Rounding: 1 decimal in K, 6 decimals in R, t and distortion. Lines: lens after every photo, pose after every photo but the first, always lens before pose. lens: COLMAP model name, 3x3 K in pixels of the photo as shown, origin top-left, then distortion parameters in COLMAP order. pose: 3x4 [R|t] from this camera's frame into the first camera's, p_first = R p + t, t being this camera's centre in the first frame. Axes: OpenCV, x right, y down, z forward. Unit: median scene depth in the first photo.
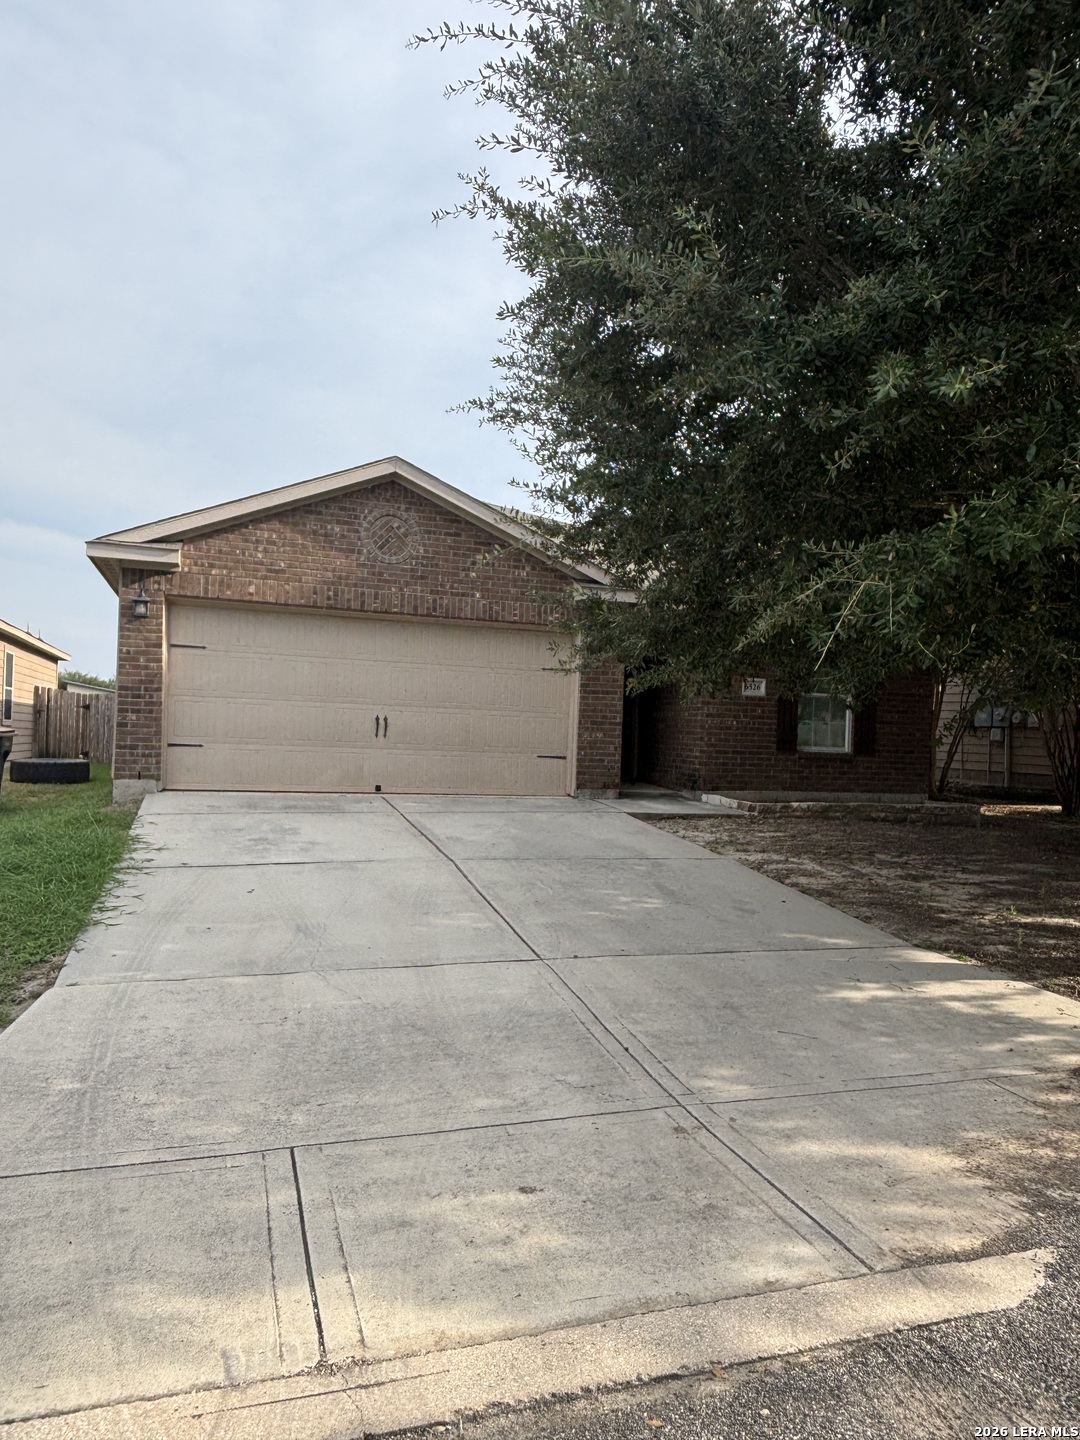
lens RADIAL K [[966.3, 0, 538.7], [0, 966.3, 722.5], [0, 0, 1]] dist [0.022712, -0.002626]
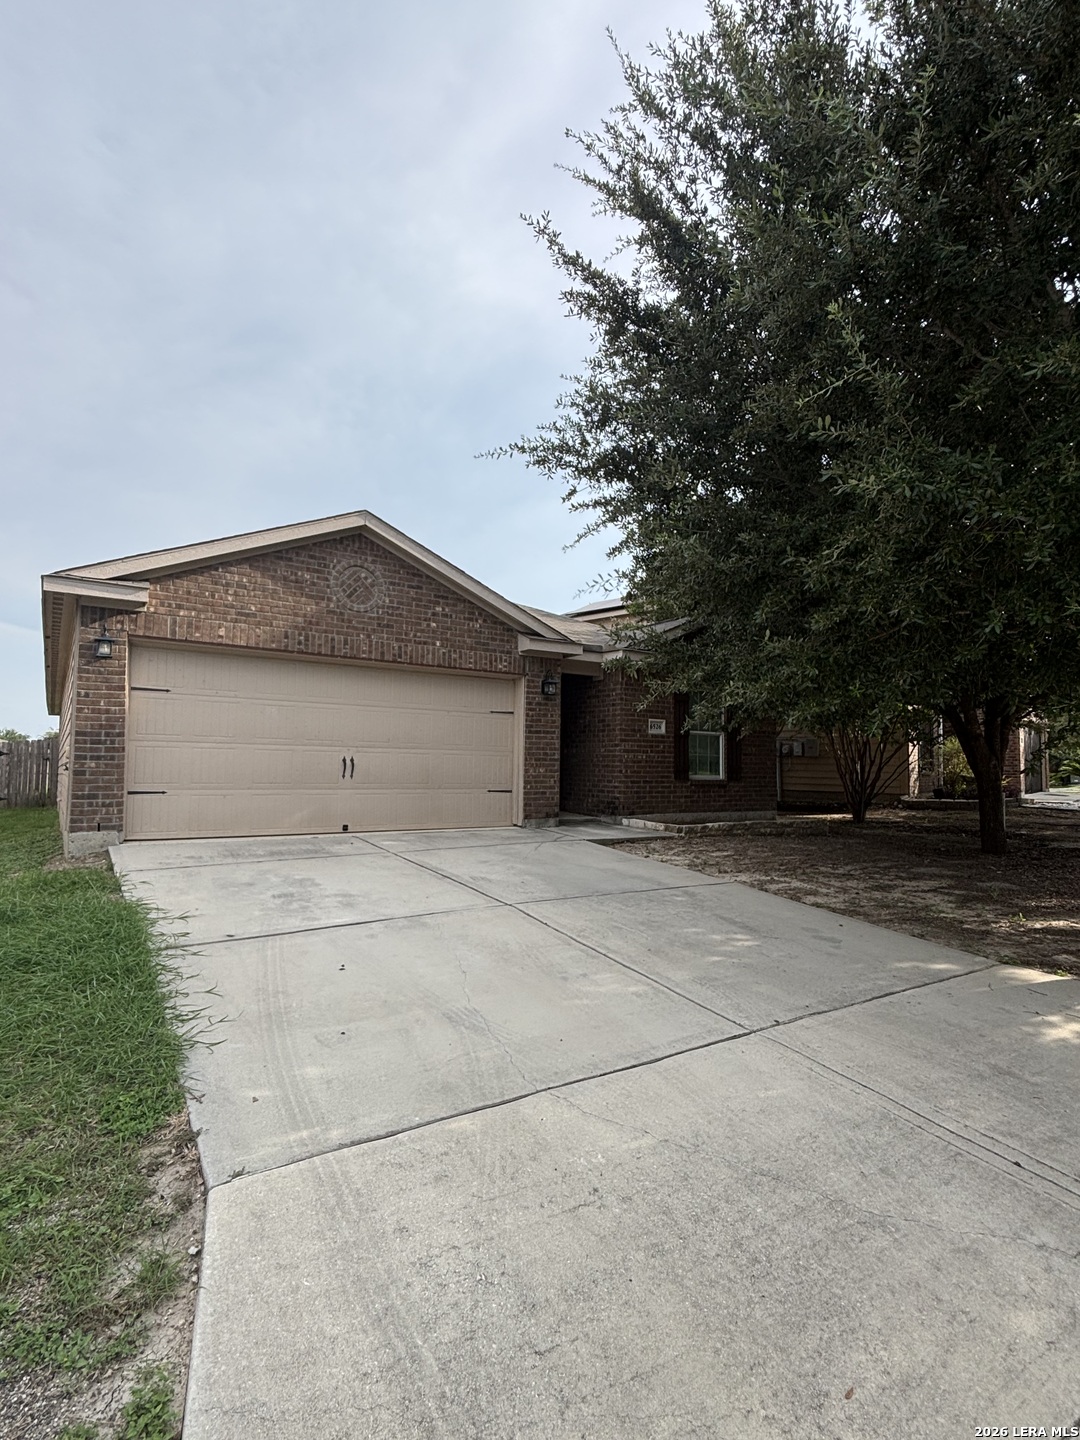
lens RADIAL K [[732.4, 0, 543.6], [0, 732.4, 726.4], [0, 0, 1]] dist [0.001127, 0.000394]
pose [[0.964035, -0.009533, 0.265605, -0.175575], [0.020477, 0.999050, -0.038466, -0.005772], [-0.264986, 0.042521, 0.963314, 0.192429]]
